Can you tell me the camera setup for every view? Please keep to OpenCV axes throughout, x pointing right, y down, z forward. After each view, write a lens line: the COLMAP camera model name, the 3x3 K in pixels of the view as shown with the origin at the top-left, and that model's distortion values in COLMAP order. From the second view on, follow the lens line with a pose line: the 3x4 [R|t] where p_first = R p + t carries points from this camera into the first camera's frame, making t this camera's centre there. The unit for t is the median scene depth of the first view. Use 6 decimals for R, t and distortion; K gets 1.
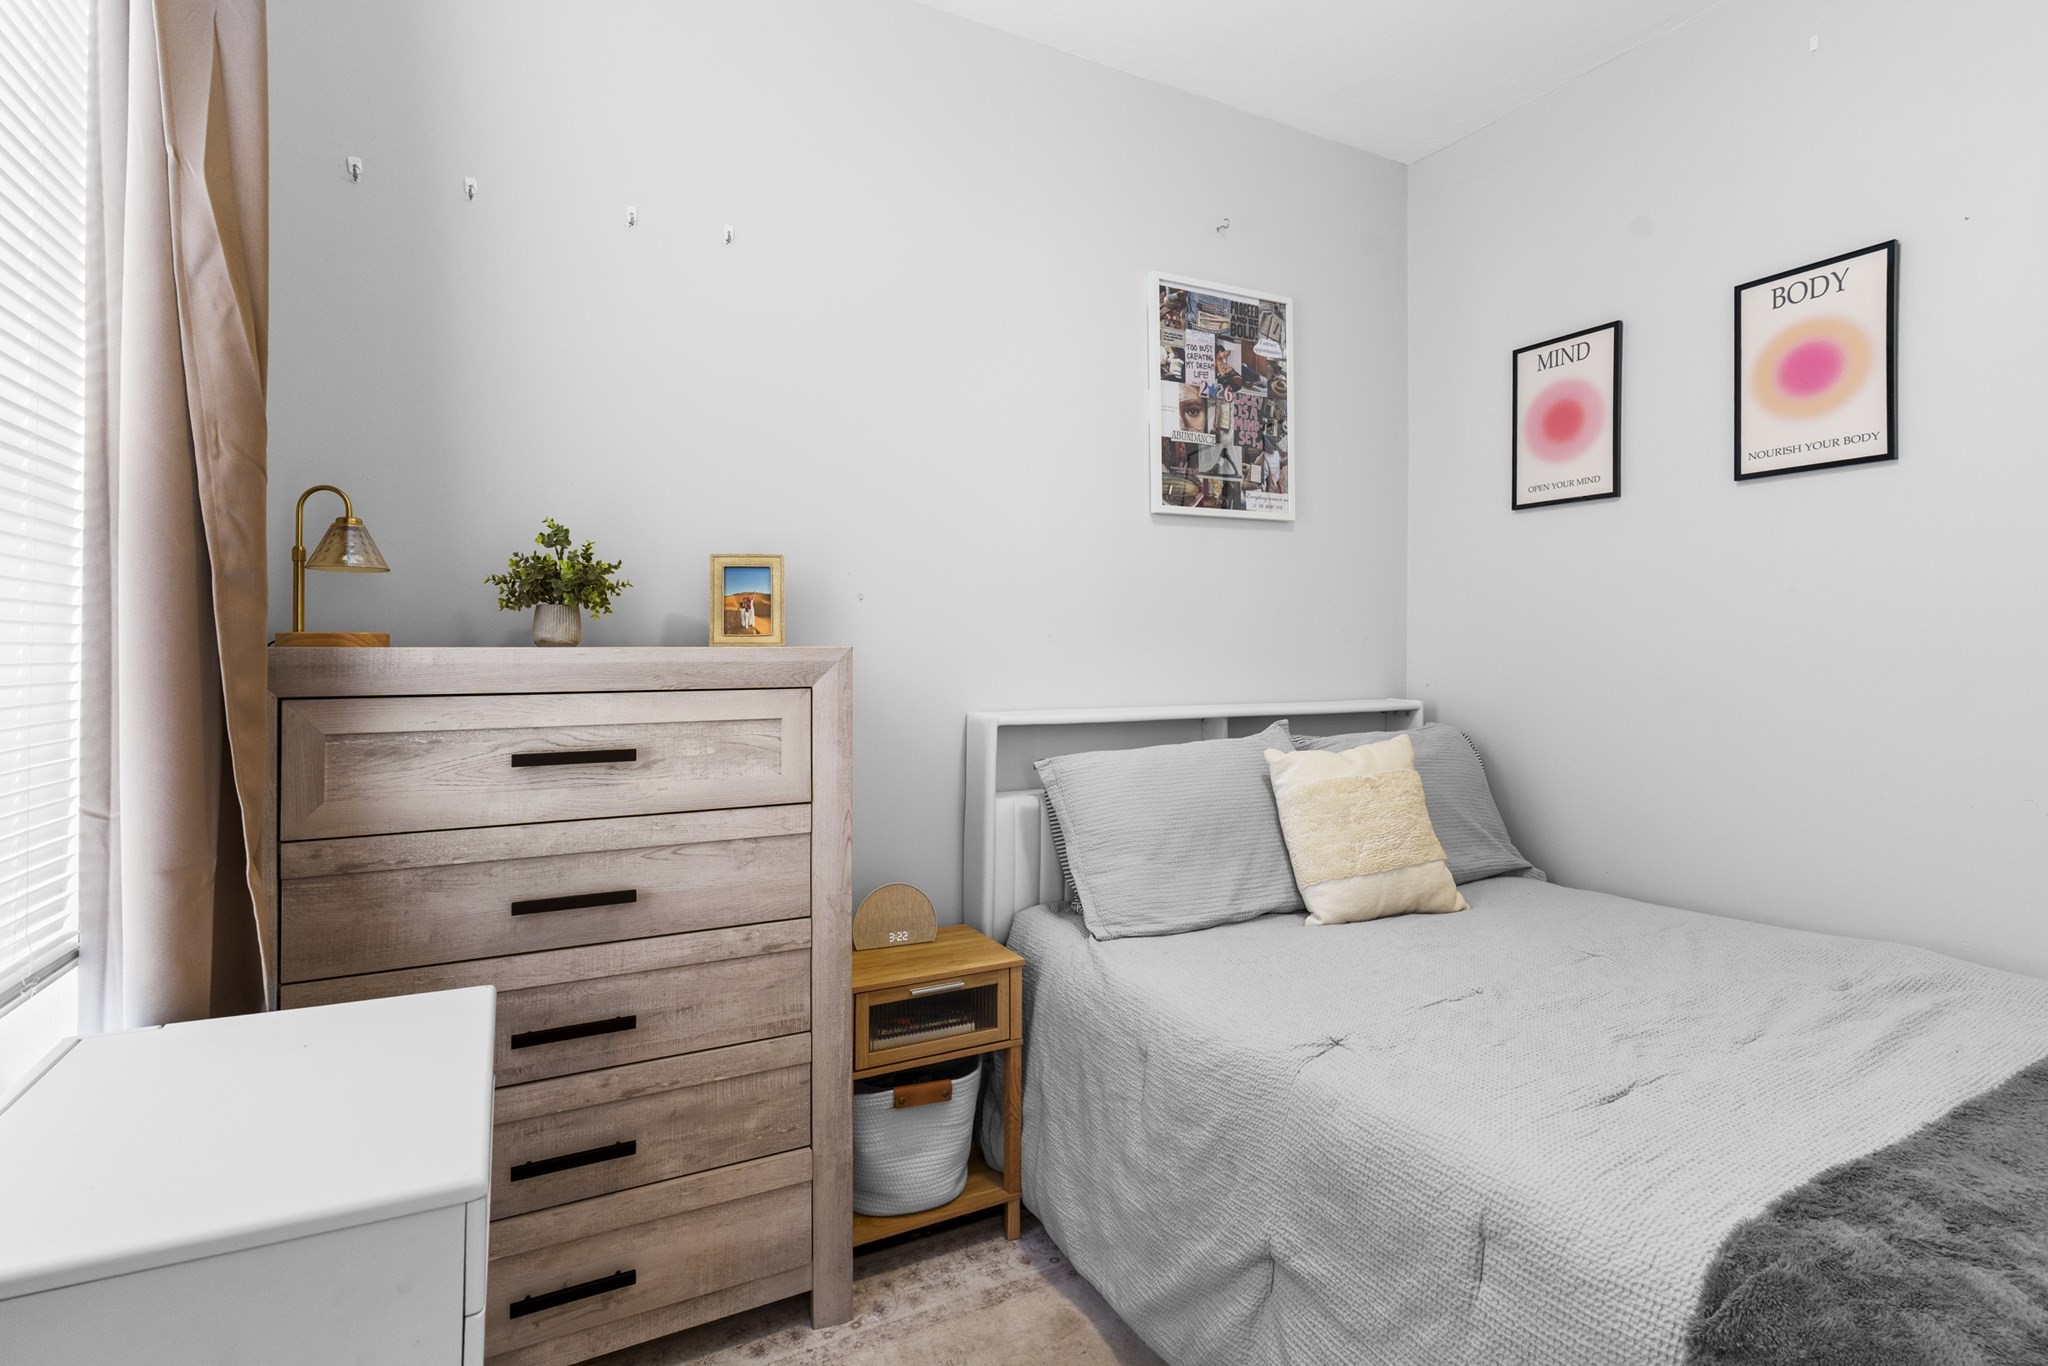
lens RADIAL K [[977.5, 0, 1030.6], [0, 977.5, 657.4], [0, 0, 1]] dist [0.002380, -0.000073]
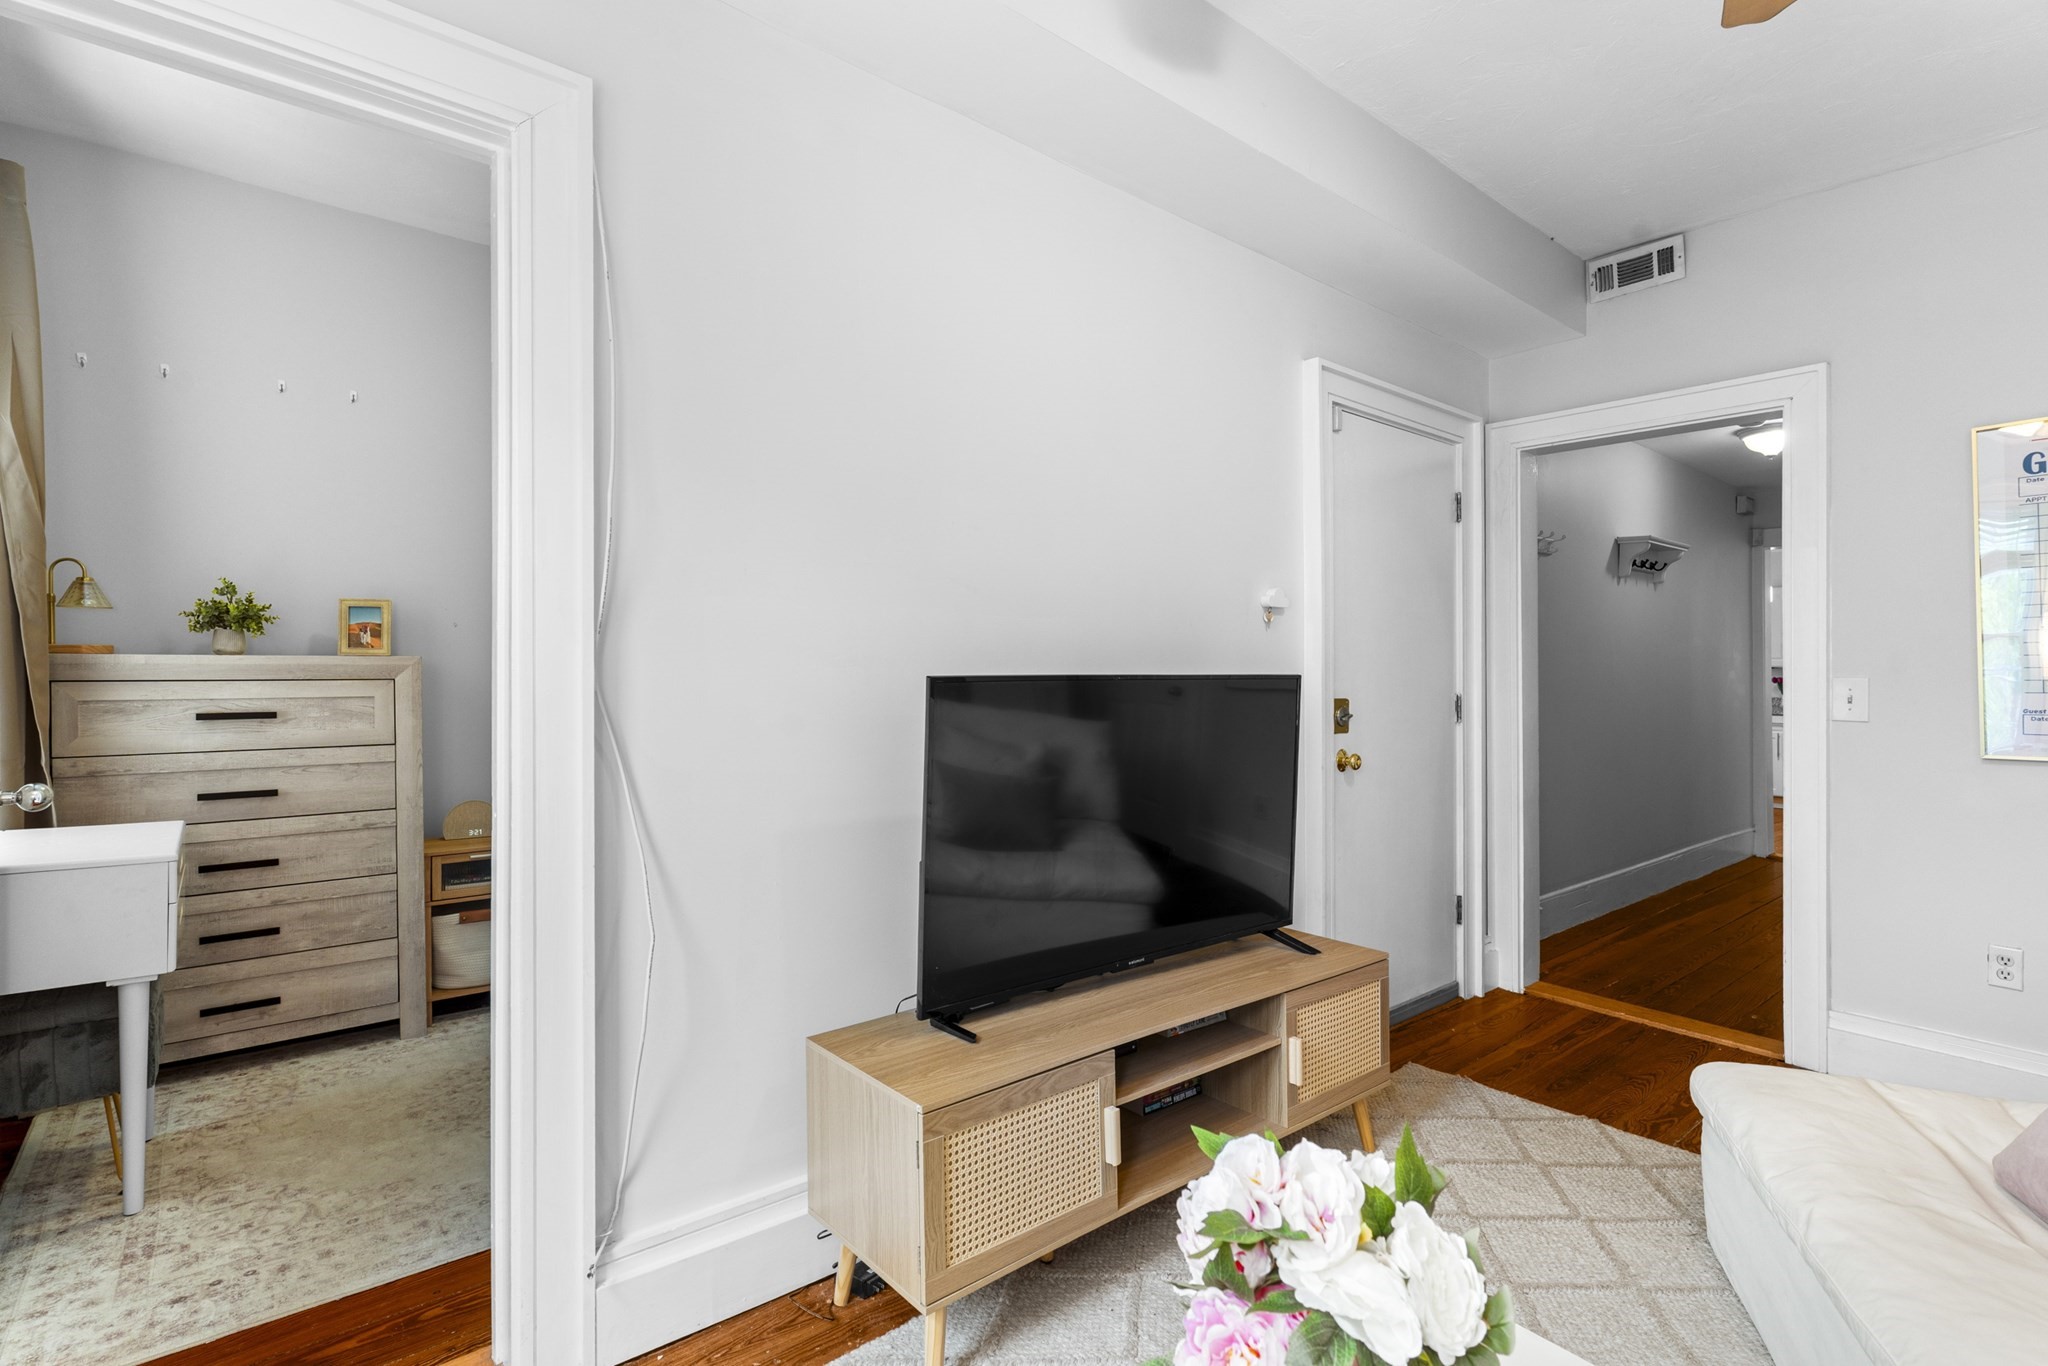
lens RADIAL K [[960.8, 0, 1030.1], [0, 960.8, 695.7], [0, 0, 1]] dist [0.000808, 0.000391]
pose [[0.979439, 0.001337, 0.201737, 0.564680], [-0.007206, 0.999572, 0.028363, 0.003530], [-0.201613, -0.029234, 0.979029, -0.955724]]
